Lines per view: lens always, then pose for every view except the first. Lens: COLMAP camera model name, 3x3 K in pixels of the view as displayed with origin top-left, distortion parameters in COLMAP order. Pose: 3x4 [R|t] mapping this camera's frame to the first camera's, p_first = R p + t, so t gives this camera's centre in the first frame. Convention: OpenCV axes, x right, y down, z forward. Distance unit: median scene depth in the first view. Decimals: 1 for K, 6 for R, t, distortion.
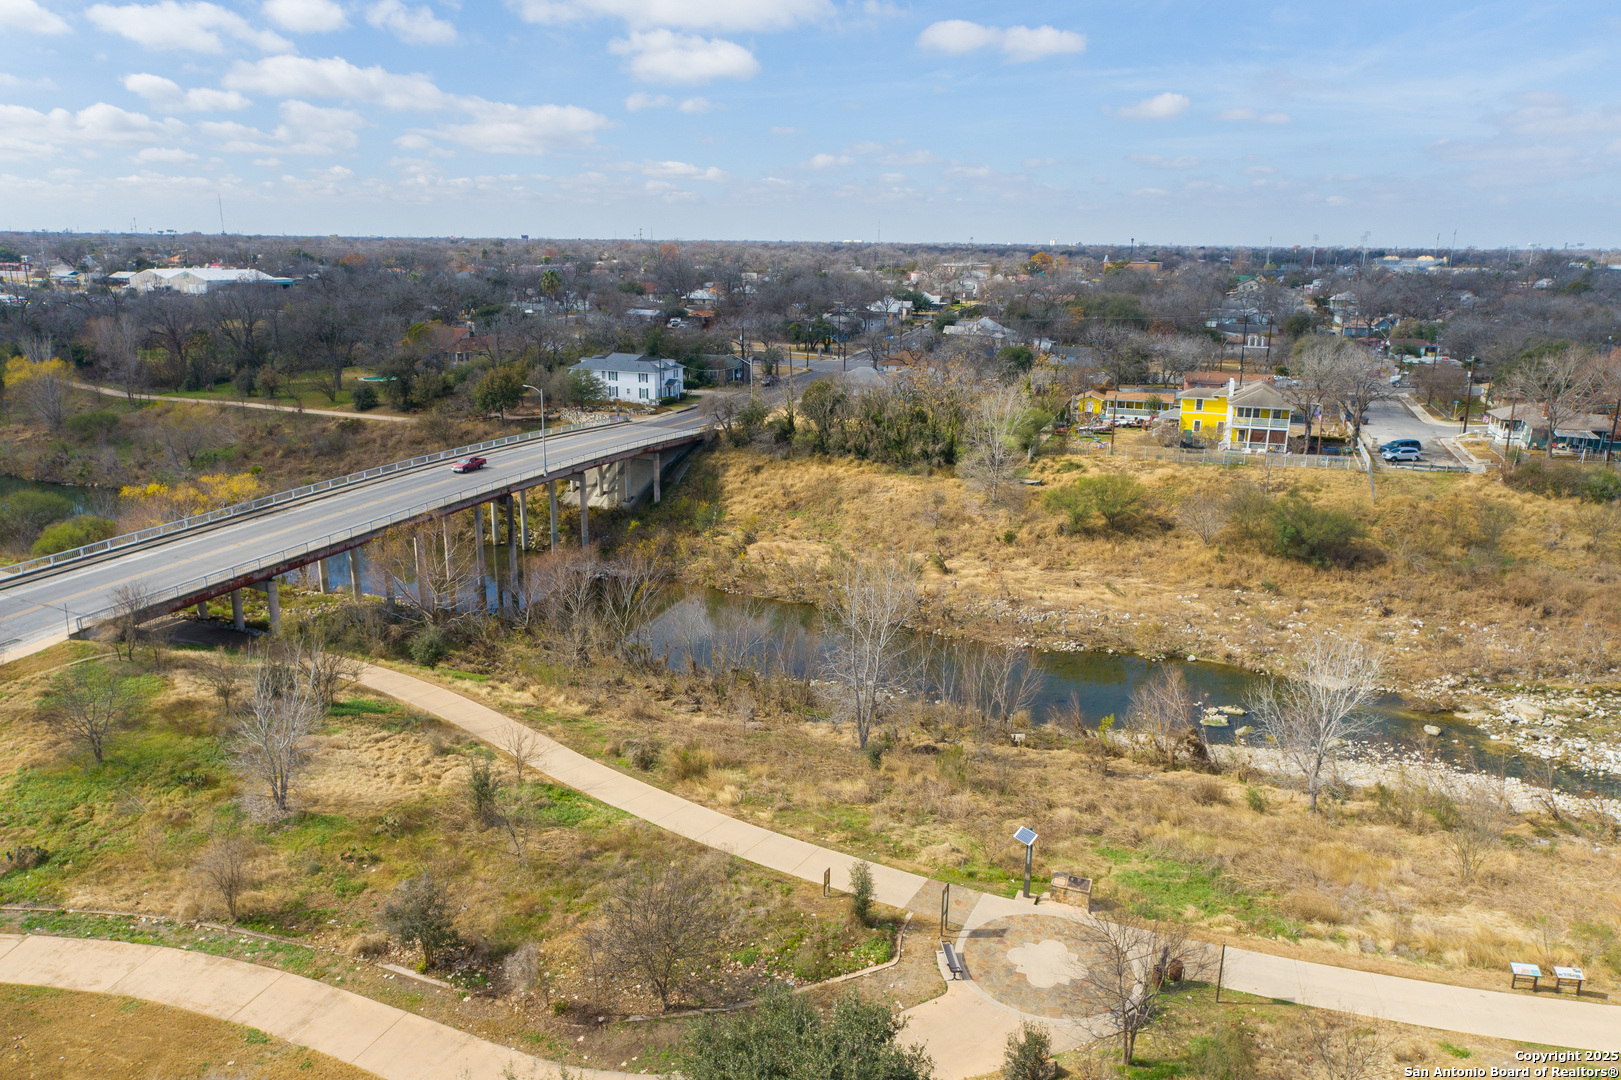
lens RADIAL K [[1081.6, 0, 803.5], [0, 1081.6, 541.2], [0, 0, 1]] dist [0.001536, 0.005964]
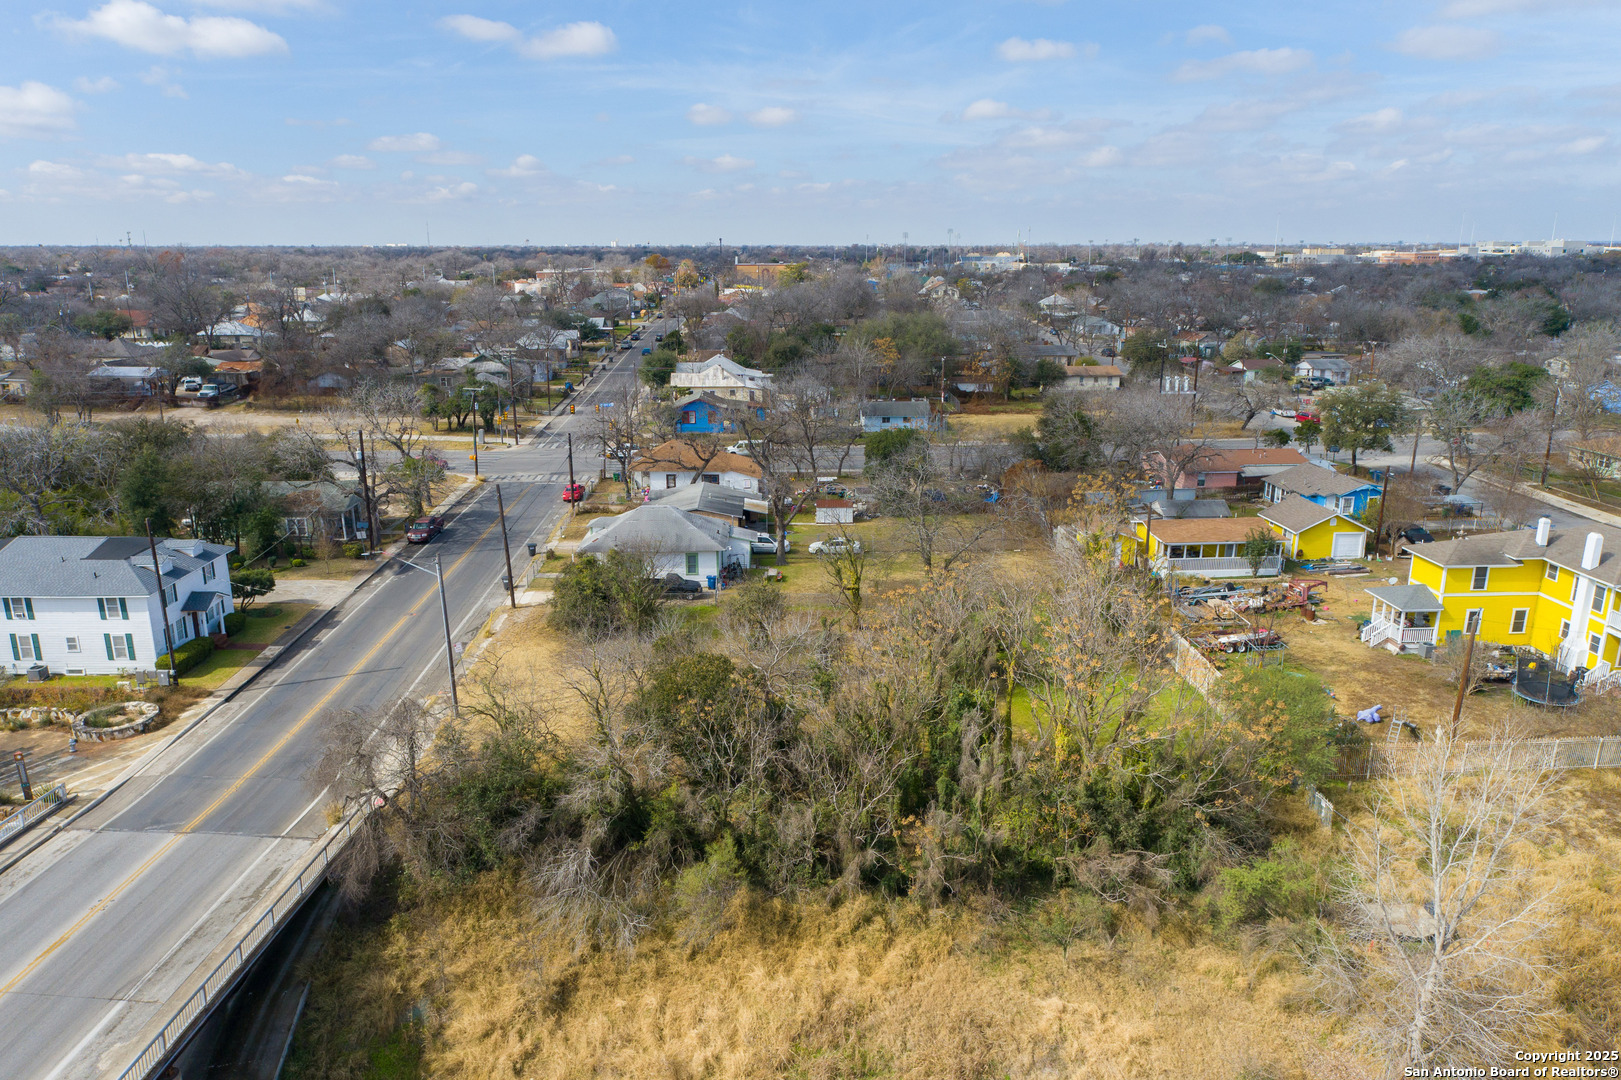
lens RADIAL K [[1098.0, 0, 810.5], [0, 1098.0, 540.0], [0, 0, 1]] dist [0.001230, 0.002616]
pose [[0.923873, -0.110674, 0.366347, -0.042561], [0.112930, 0.993485, 0.015340, -0.105884], [-0.365658, 0.027199, 0.930352, 0.384685]]
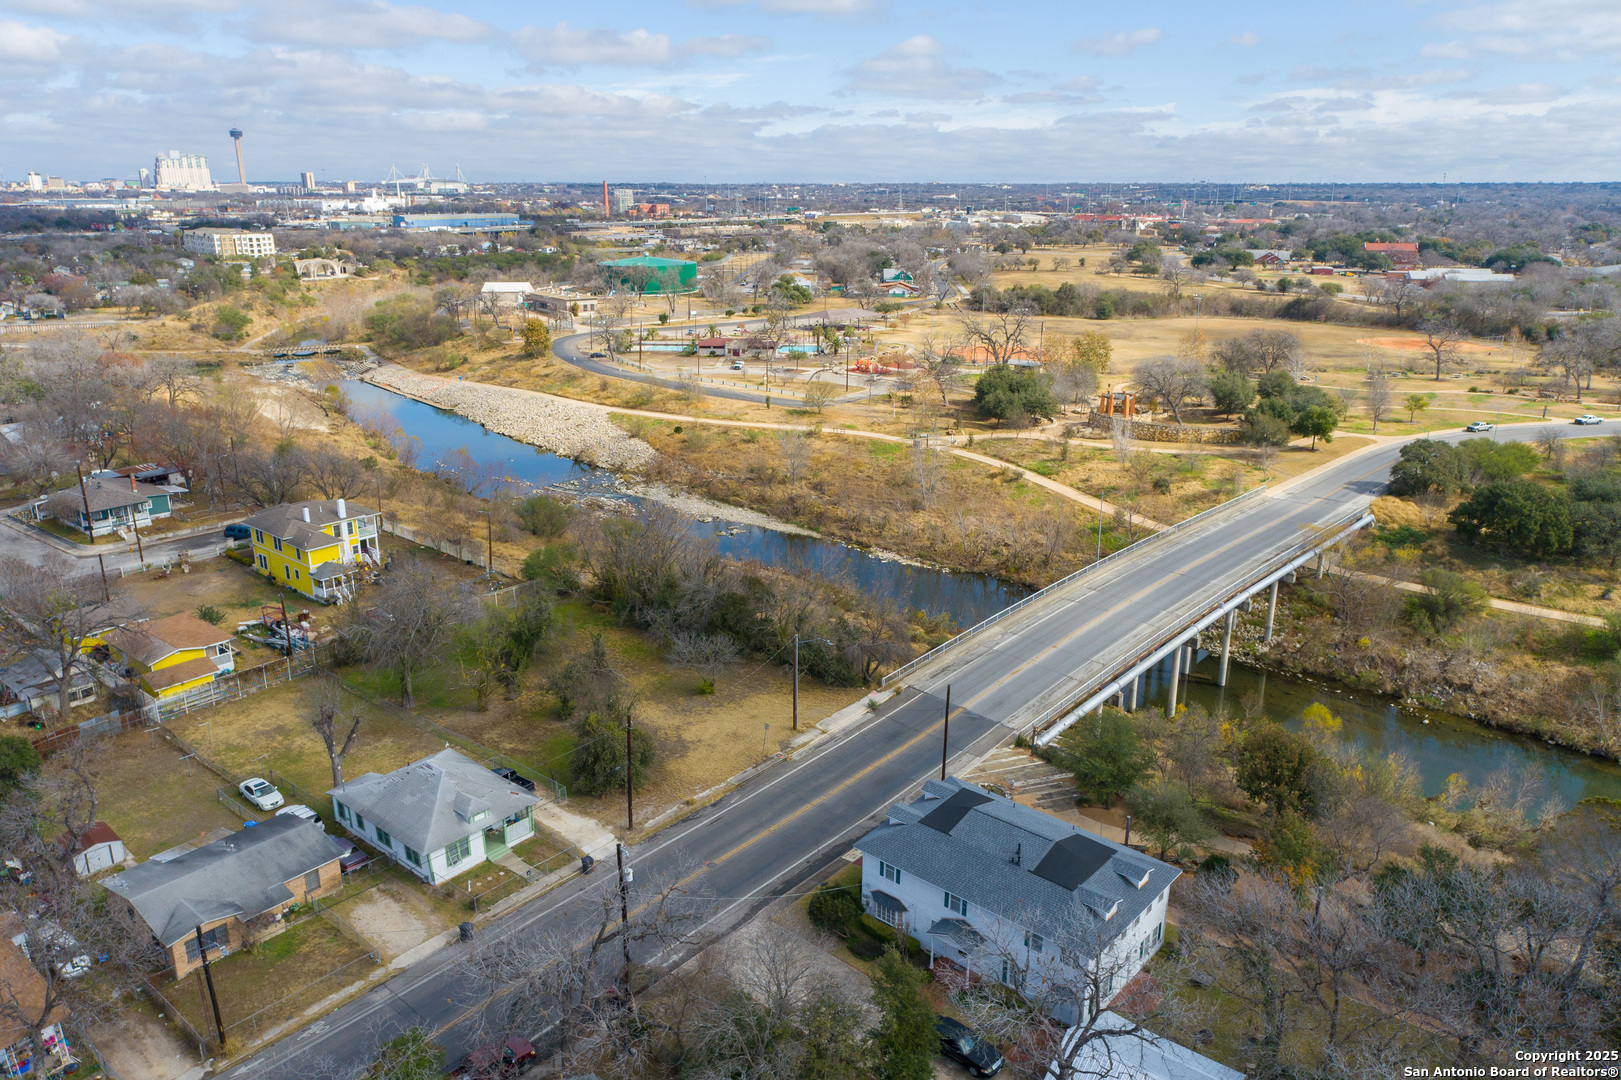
lens RADIAL K [[1129.9, 0, 798.4], [0, 1129.9, 533.0], [0, 0, 1]] dist [-0.000390, 0.007830]
pose [[-0.939659, -0.112162, 0.323205, -0.146008], [0.079158, 0.847813, 0.524353, -0.326005], [-0.332830, 0.518297, -0.787777, 0.906466]]
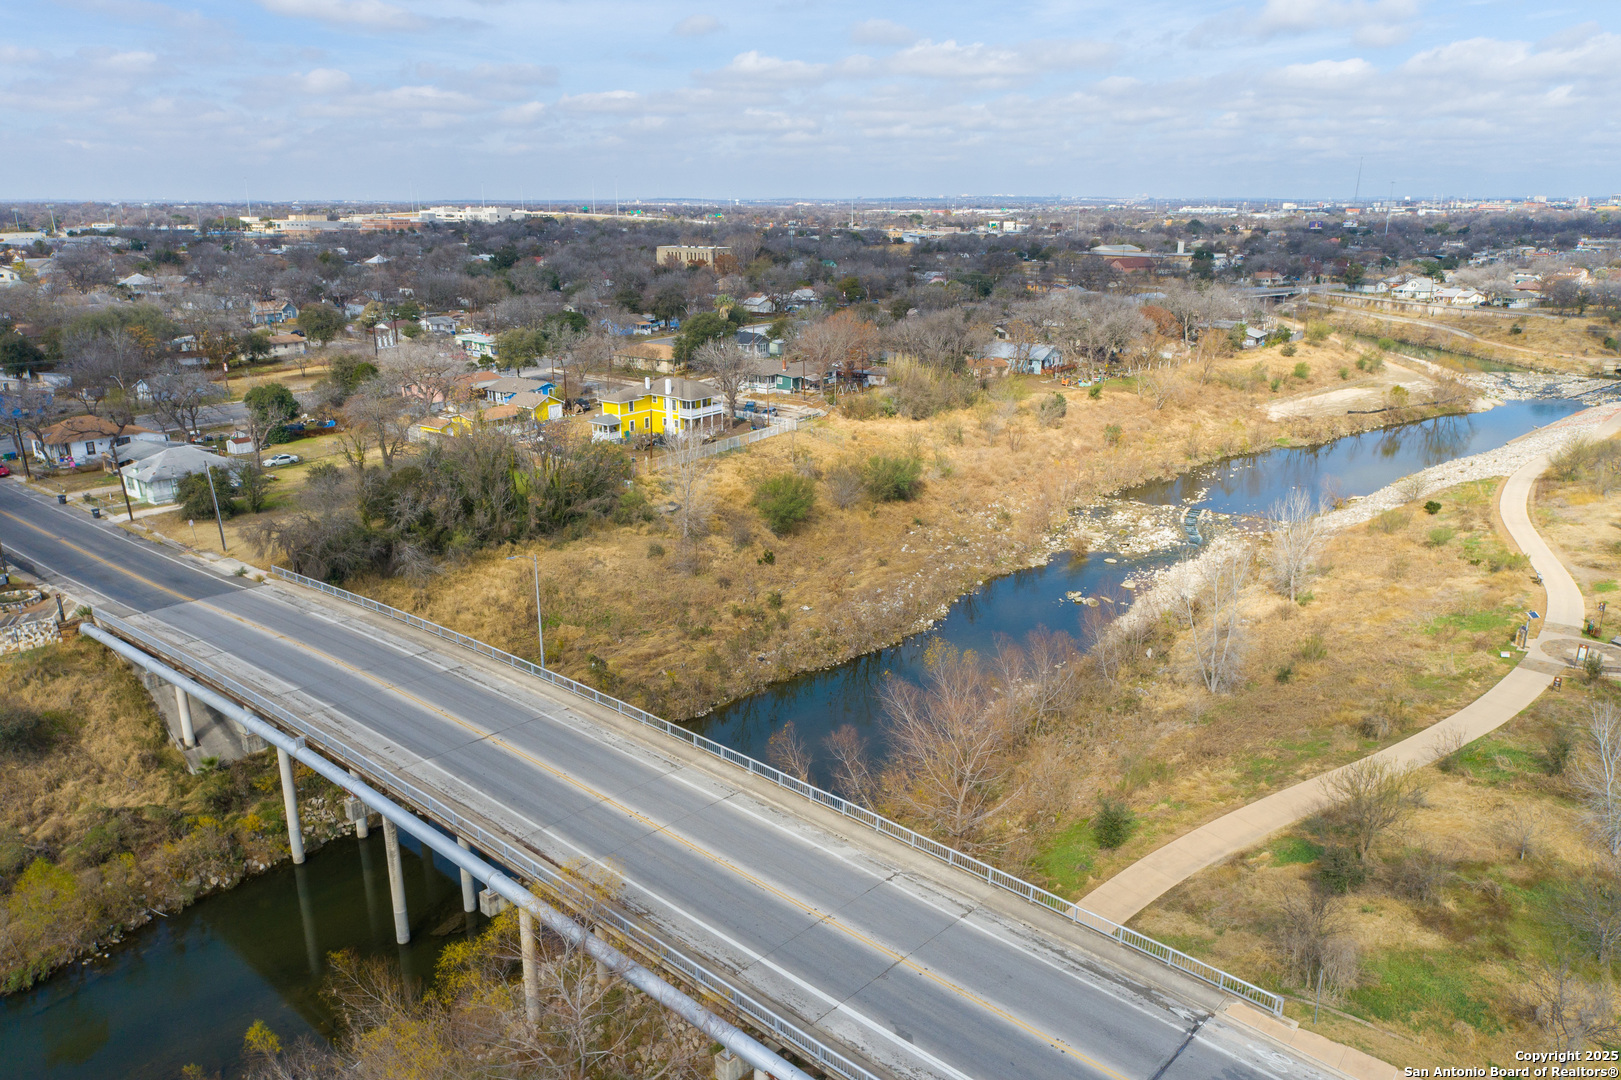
lens RADIAL K [[1081.6, 0, 803.5], [0, 1081.6, 541.2], [0, 0, 1]] dist [0.001536, 0.005964]
pose [[0.305712, -0.294343, 0.905485, -0.351073], [0.256224, 0.941366, 0.219500, -0.111768], [-0.917000, 0.164903, 0.363205, 0.272111]]
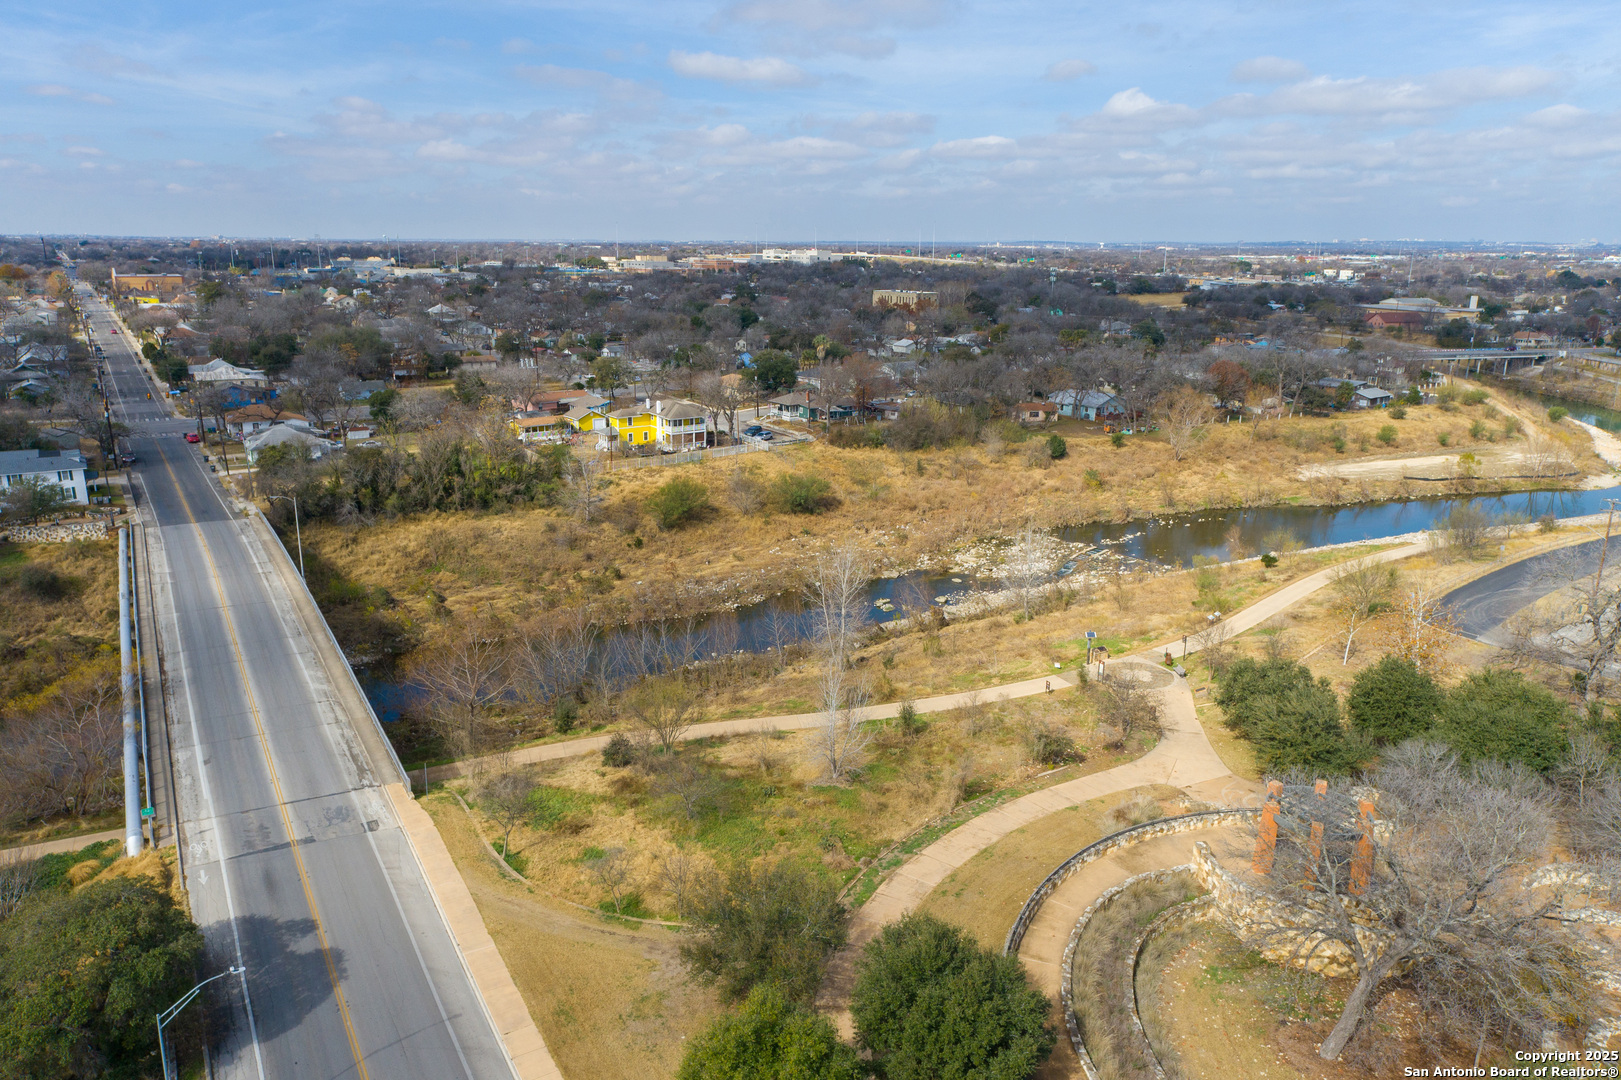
lens RADIAL K [[1081.6, 0, 803.5], [0, 1081.6, 541.2], [0, 0, 1]] dist [0.001536, 0.005964]
pose [[0.592375, -0.219627, 0.775149, -0.330998], [0.212758, 0.970616, 0.112418, -0.050407], [-0.777062, 0.098326, 0.621697, 0.011932]]
